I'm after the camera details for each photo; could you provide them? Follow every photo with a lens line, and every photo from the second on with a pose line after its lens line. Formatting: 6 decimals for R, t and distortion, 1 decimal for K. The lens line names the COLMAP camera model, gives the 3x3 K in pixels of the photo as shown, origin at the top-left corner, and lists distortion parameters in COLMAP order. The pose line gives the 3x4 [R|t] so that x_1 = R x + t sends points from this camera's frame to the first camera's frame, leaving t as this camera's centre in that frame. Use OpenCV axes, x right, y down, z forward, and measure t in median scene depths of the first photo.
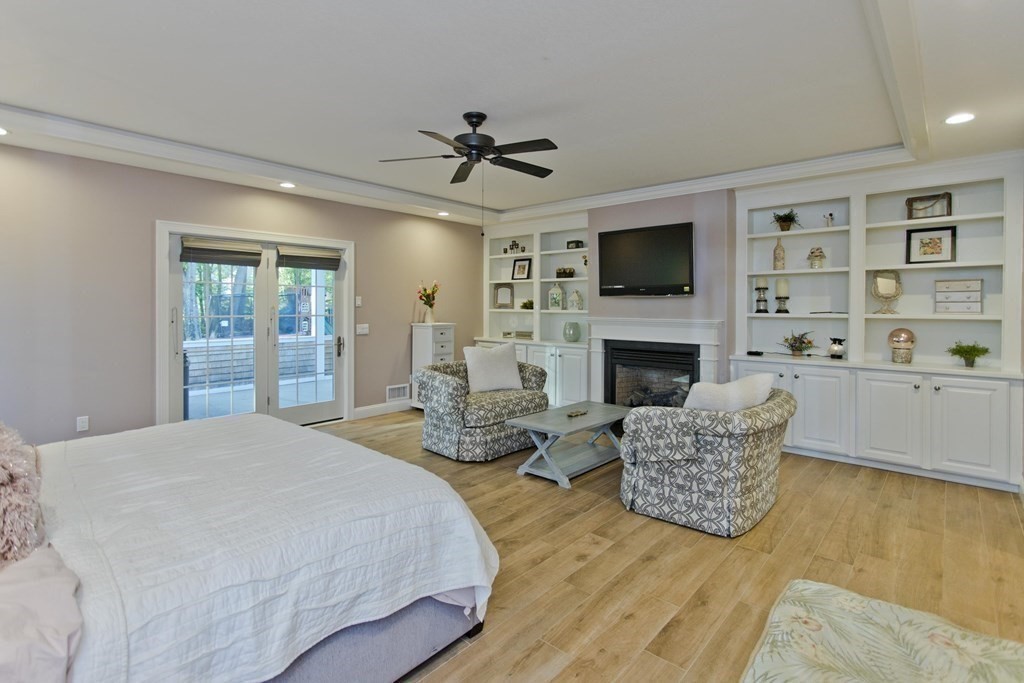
lens RADIAL K [[497.5, 0, 530.0], [0, 497.5, 307.1], [0, 0, 1]] dist [-0.000113, -0.000002]
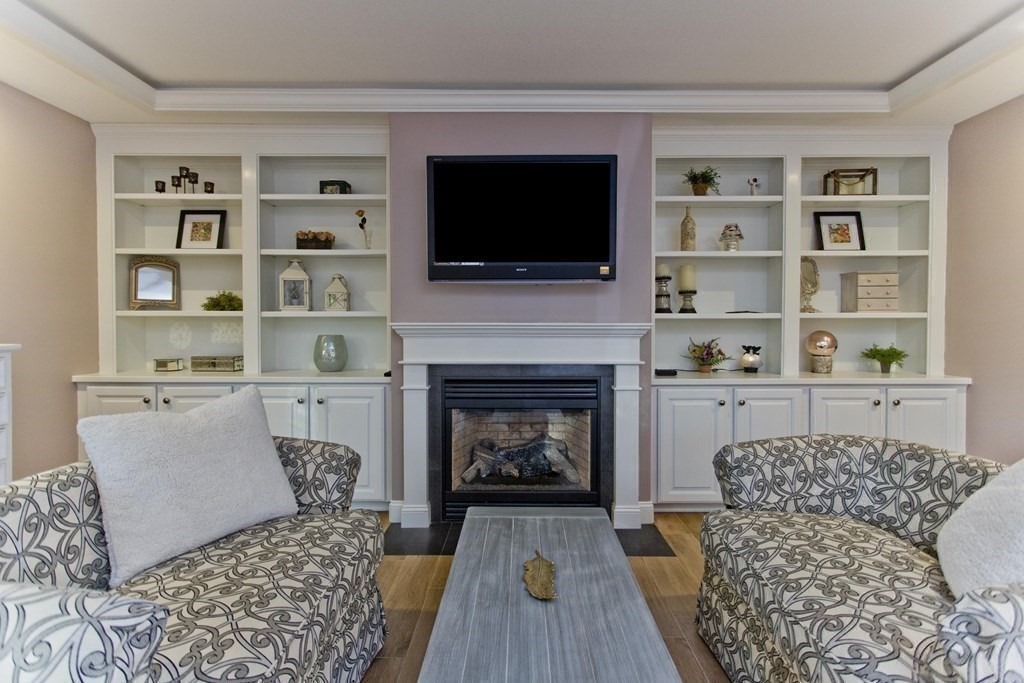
lens RADIAL K [[473.9, 0, 514.3], [0, 473.9, 332.0], [0, 0, 1]] dist [-0.001132, 0.000091]
pose [[0.766350, -0.015729, 0.642231, -0.116889], [0.003937, 0.999796, 0.019789, 0.023632], [-0.642412, -0.012636, 0.766256, 0.622825]]
